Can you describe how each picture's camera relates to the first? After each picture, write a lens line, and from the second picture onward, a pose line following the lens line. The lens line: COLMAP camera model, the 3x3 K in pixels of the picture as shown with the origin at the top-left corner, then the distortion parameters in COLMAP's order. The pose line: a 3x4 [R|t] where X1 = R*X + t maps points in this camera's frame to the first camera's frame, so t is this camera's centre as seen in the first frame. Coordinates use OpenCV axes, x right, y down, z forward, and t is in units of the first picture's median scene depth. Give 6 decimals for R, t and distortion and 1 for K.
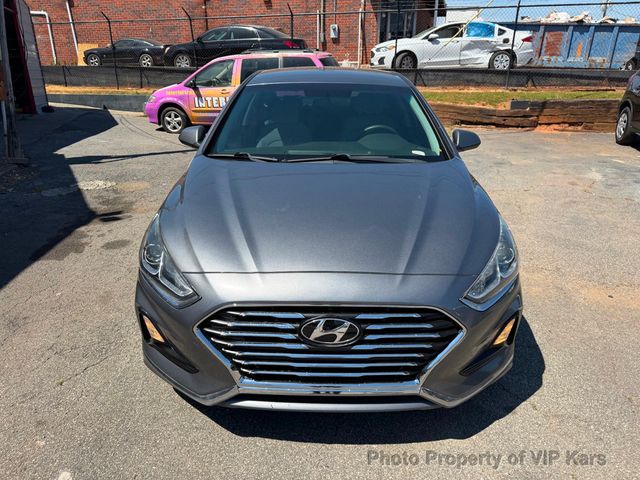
lens RADIAL K [[457.4, 0, 324.6], [0, 457.4, 237.4], [0, 0, 1]] dist [0.021374, -0.022464]
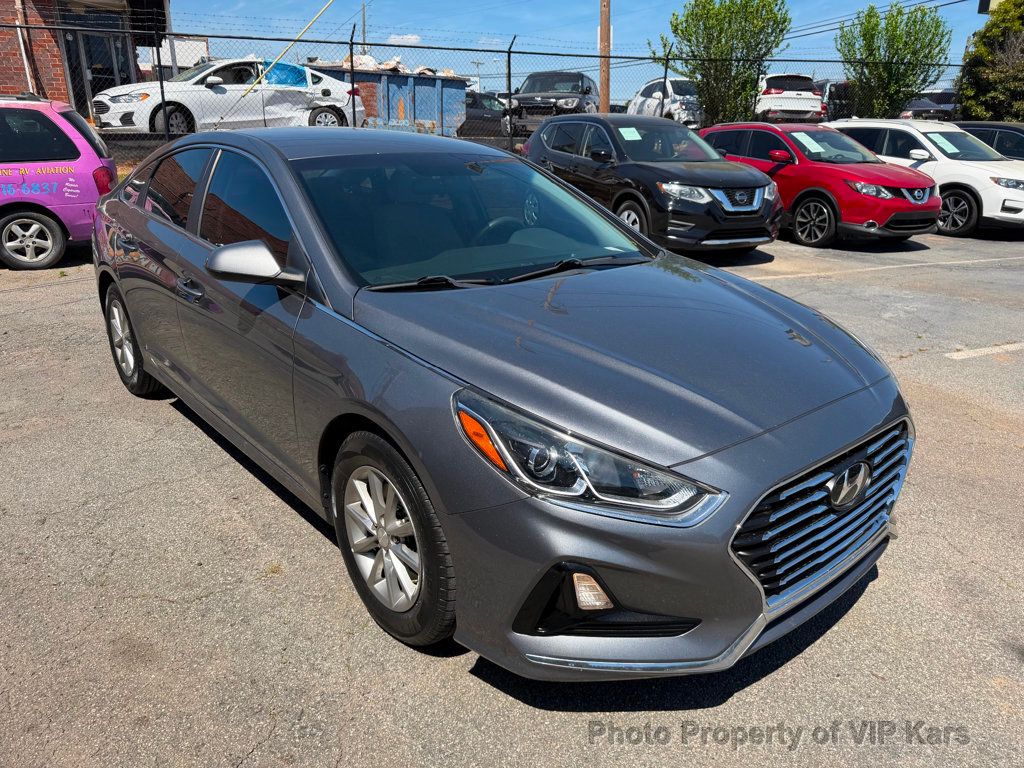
lens RADIAL K [[731.8, 0, 509.4], [0, 731.8, 379.5], [0, 0, 1]] dist [0.021374, -0.022464]
pose [[0.769388, -0.197712, 0.607414, -0.127591], [0.216108, 0.975389, 0.043751, -0.015048], [-0.601115, 0.097606, 0.793180, 0.044469]]
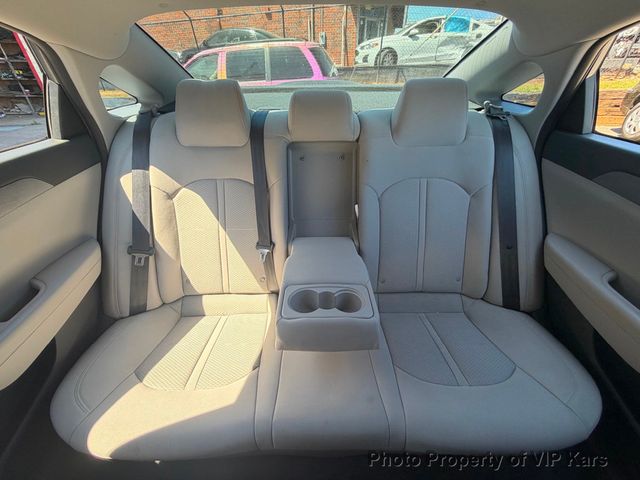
lens RADIAL K [[258.1, 0, 317.6], [0, 258.1, 240.8], [0, 0, 1]] dist [0.002392, 0.000123]
pose [[0.999786, -0.020314, -0.003930, -0.000156], [0.020685, 0.976587, 0.214126, -0.089384], [-0.000512, -0.214161, 0.976798, 0.293475]]
